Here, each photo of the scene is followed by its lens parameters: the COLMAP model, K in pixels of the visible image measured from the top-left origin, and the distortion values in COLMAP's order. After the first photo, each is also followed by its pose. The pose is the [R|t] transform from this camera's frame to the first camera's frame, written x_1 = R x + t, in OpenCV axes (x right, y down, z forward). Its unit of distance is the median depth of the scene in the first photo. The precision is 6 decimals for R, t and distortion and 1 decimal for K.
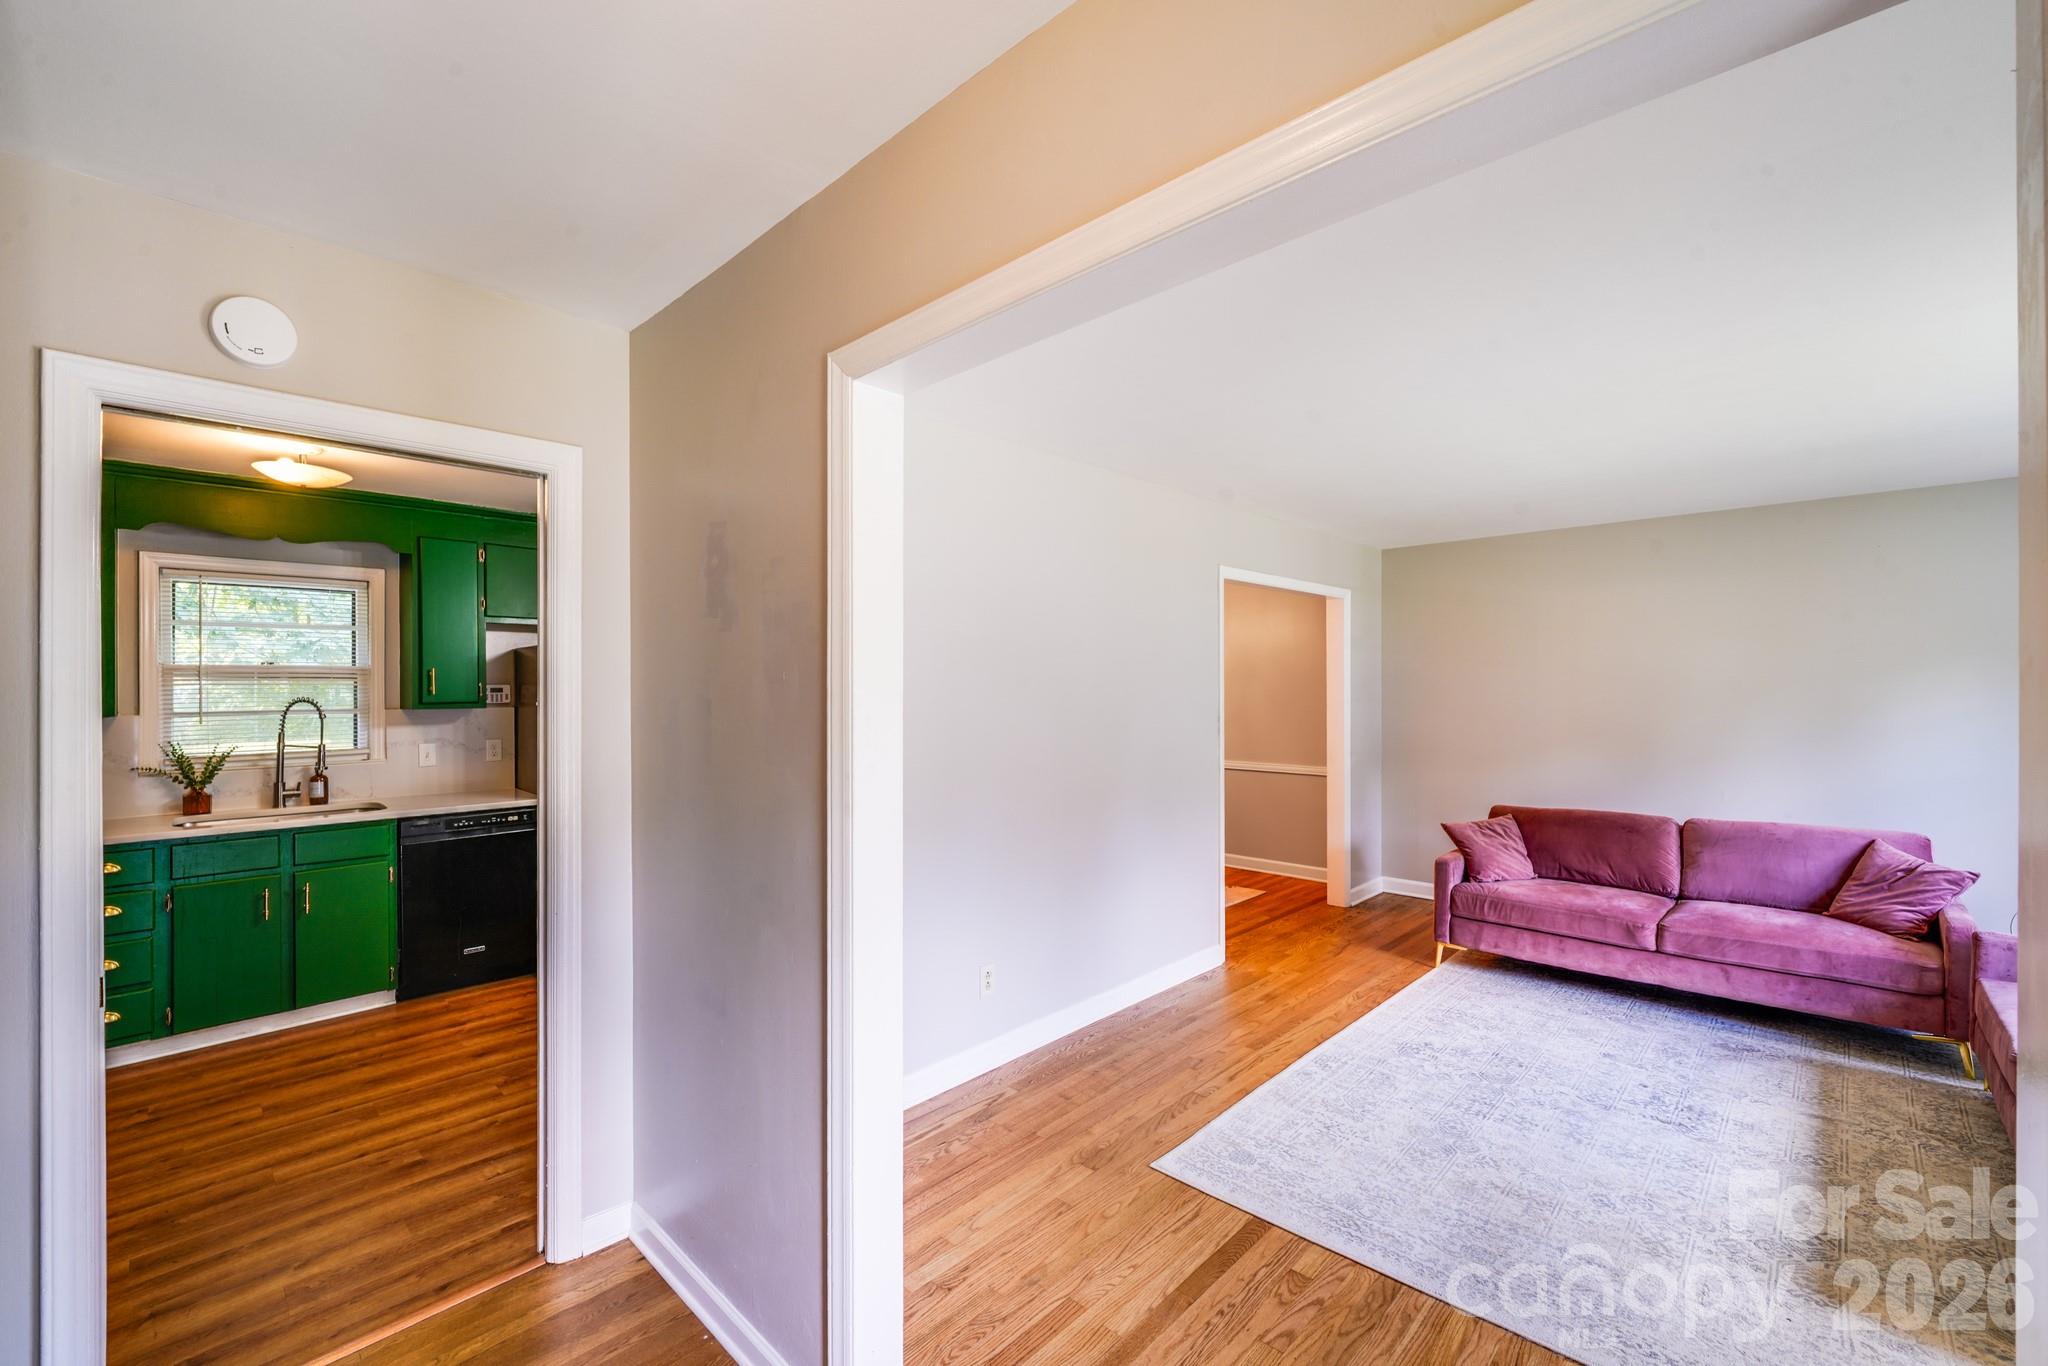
lens RADIAL K [[844.5, 0, 1023.4], [0, 844.5, 677.7], [0, 0, 1]] dist [-0.015486, 0.000262]
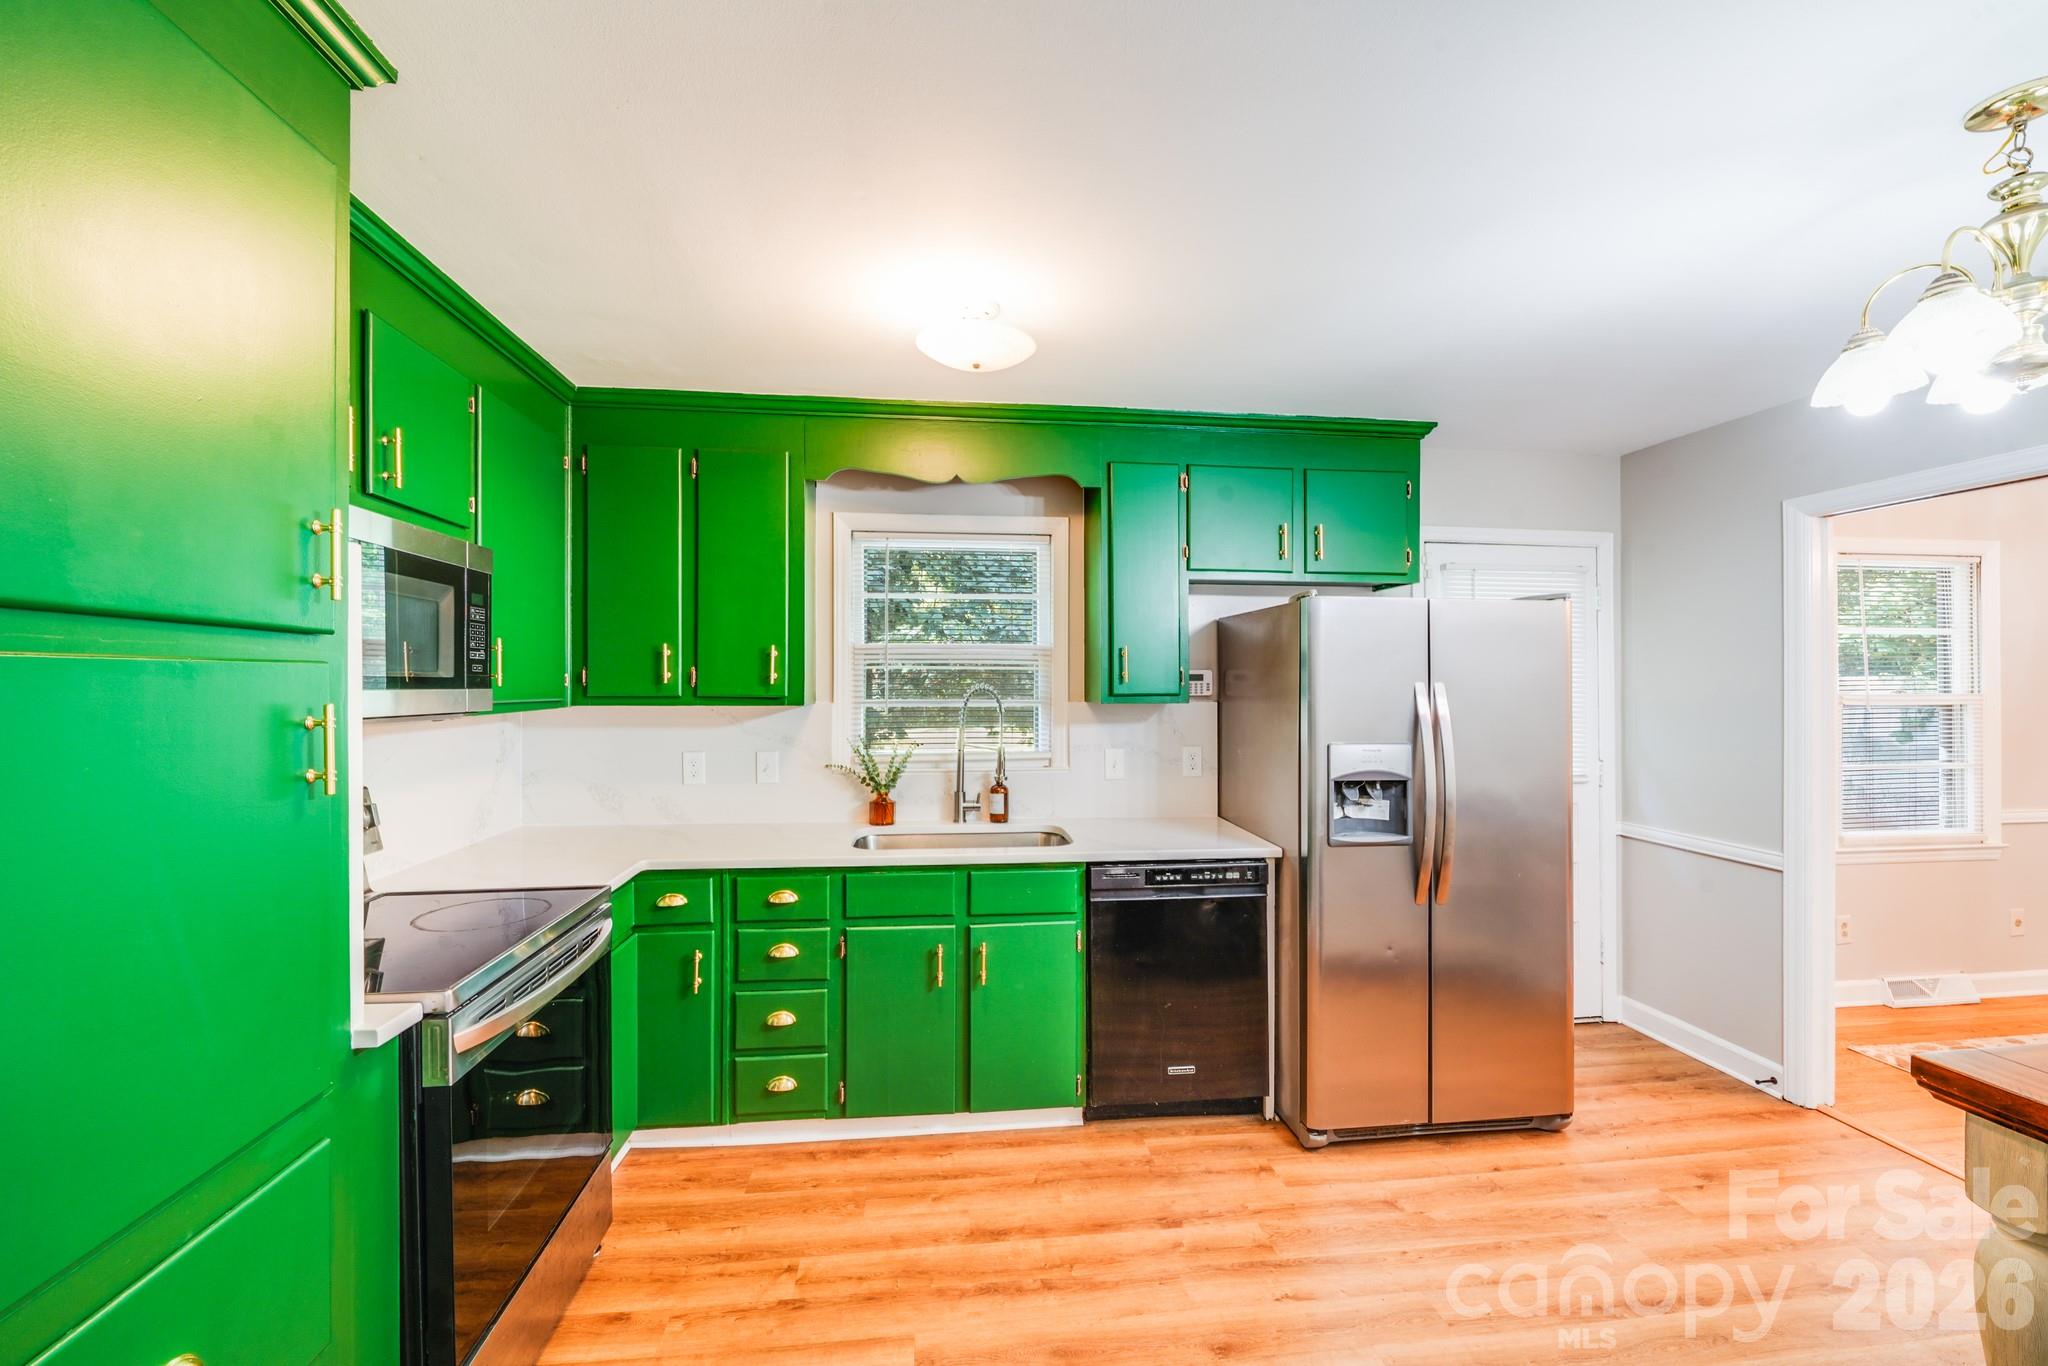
lens RADIAL K [[839.8, 0, 1013.6], [0, 839.8, 684.9], [0, 0, 1]] dist [-0.007824, -0.001994]
pose [[0.768413, 0.010596, -0.639866, -0.347327], [-0.001174, 0.999885, 0.015148, 0.012932], [0.639953, -0.010889, 0.768337, 0.424995]]
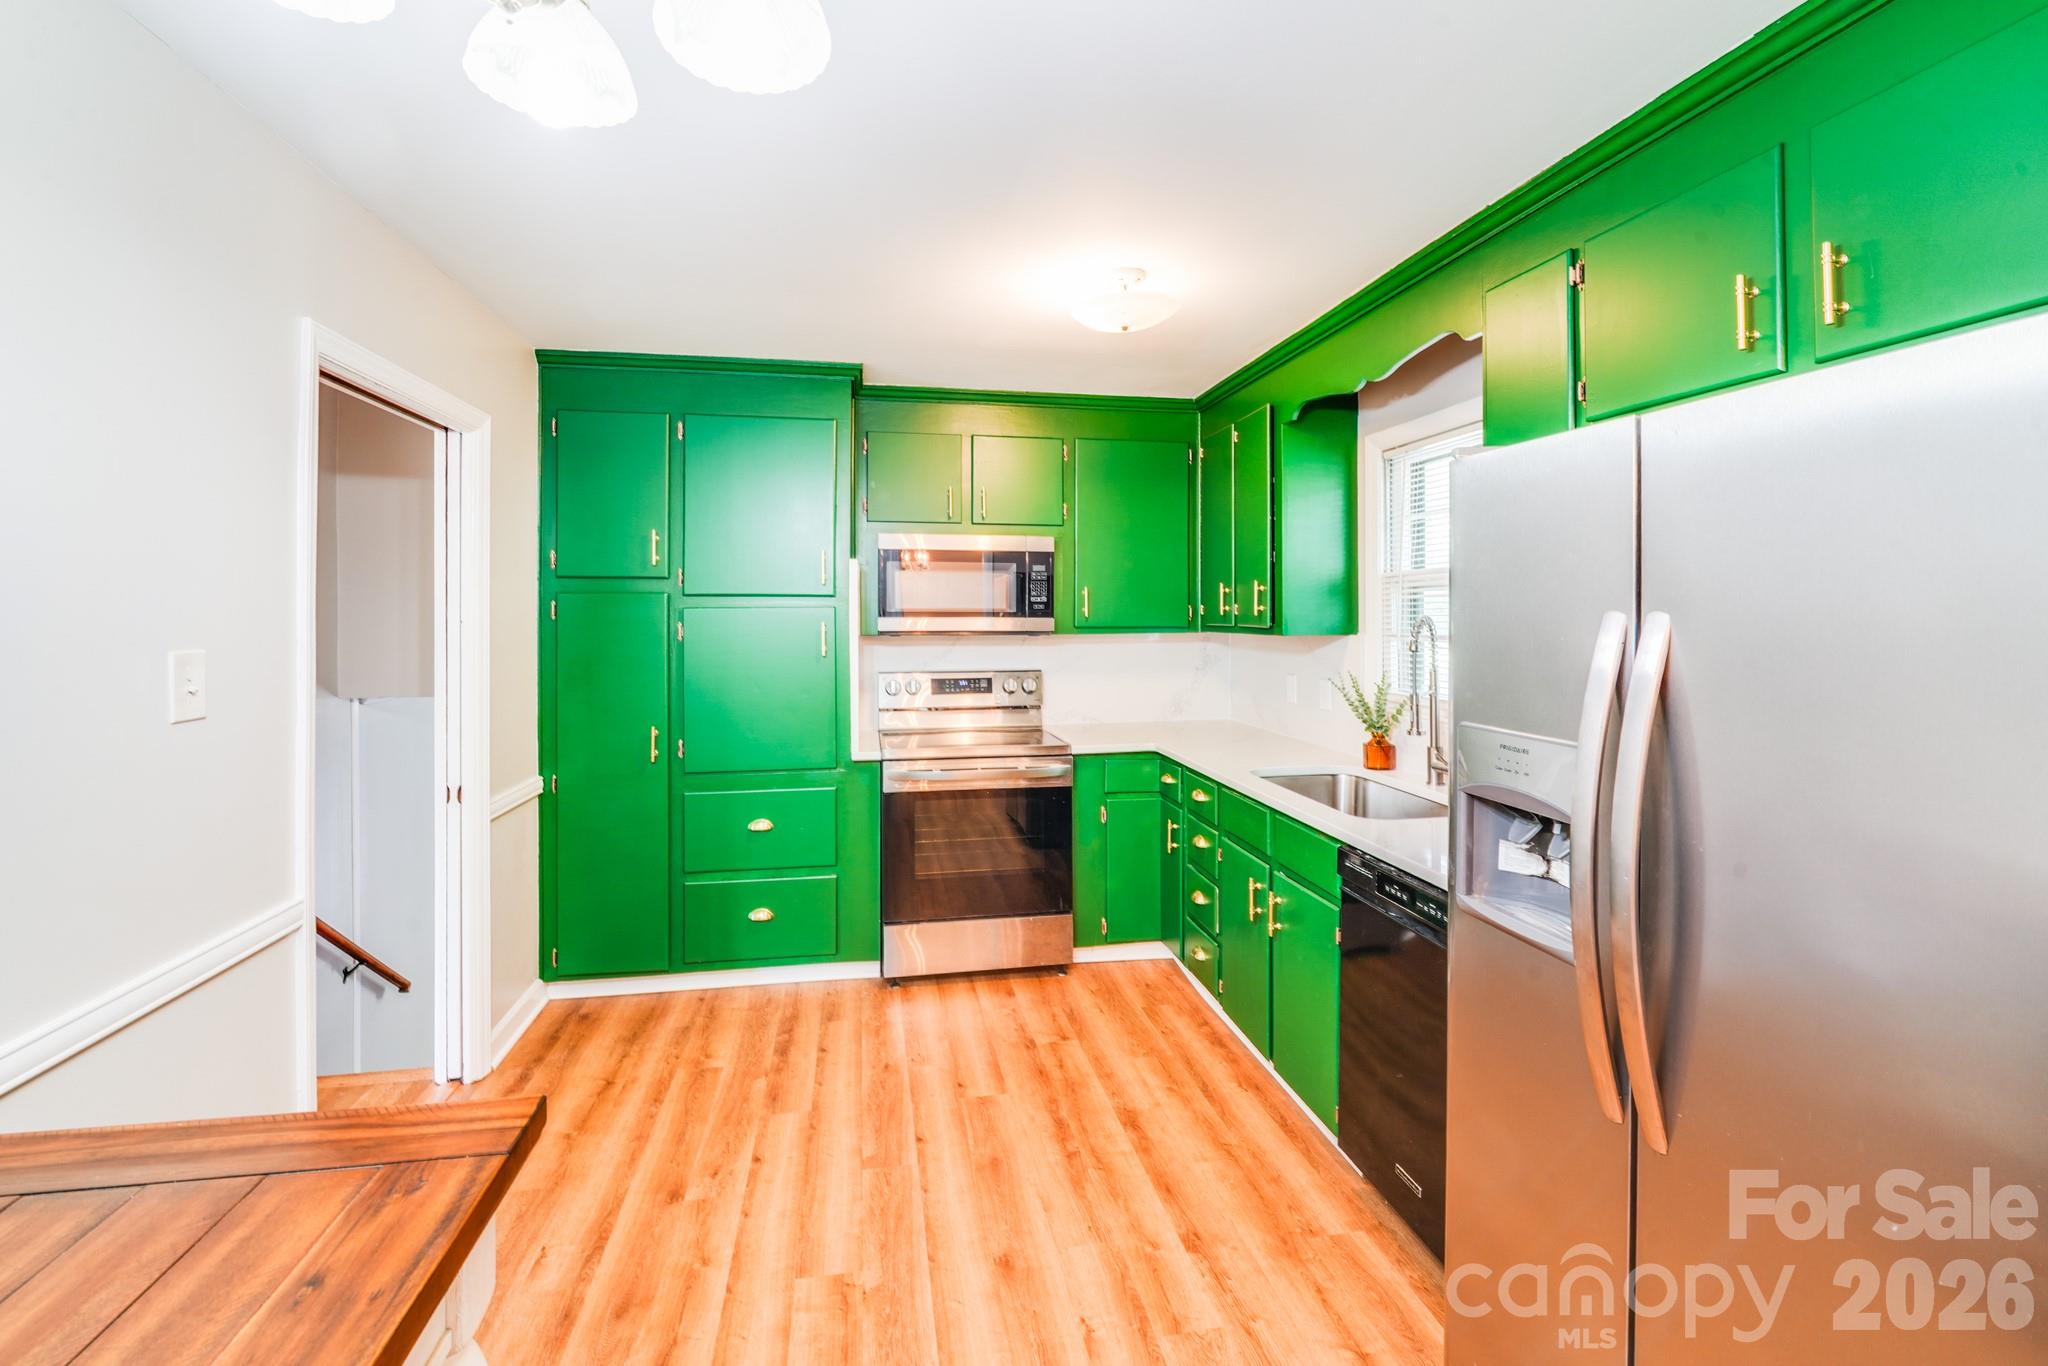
lens RADIAL K [[844.5, 0, 1017.8], [0, 844.5, 614.3], [0, 0, 1]] dist [-0.015486, 0.000262]
pose [[-0.581223, 0.006962, -0.813714, -0.173744], [0.011485, 0.999934, 0.000351, 0.018502], [0.813663, -0.009141, -0.581265, 1.118590]]
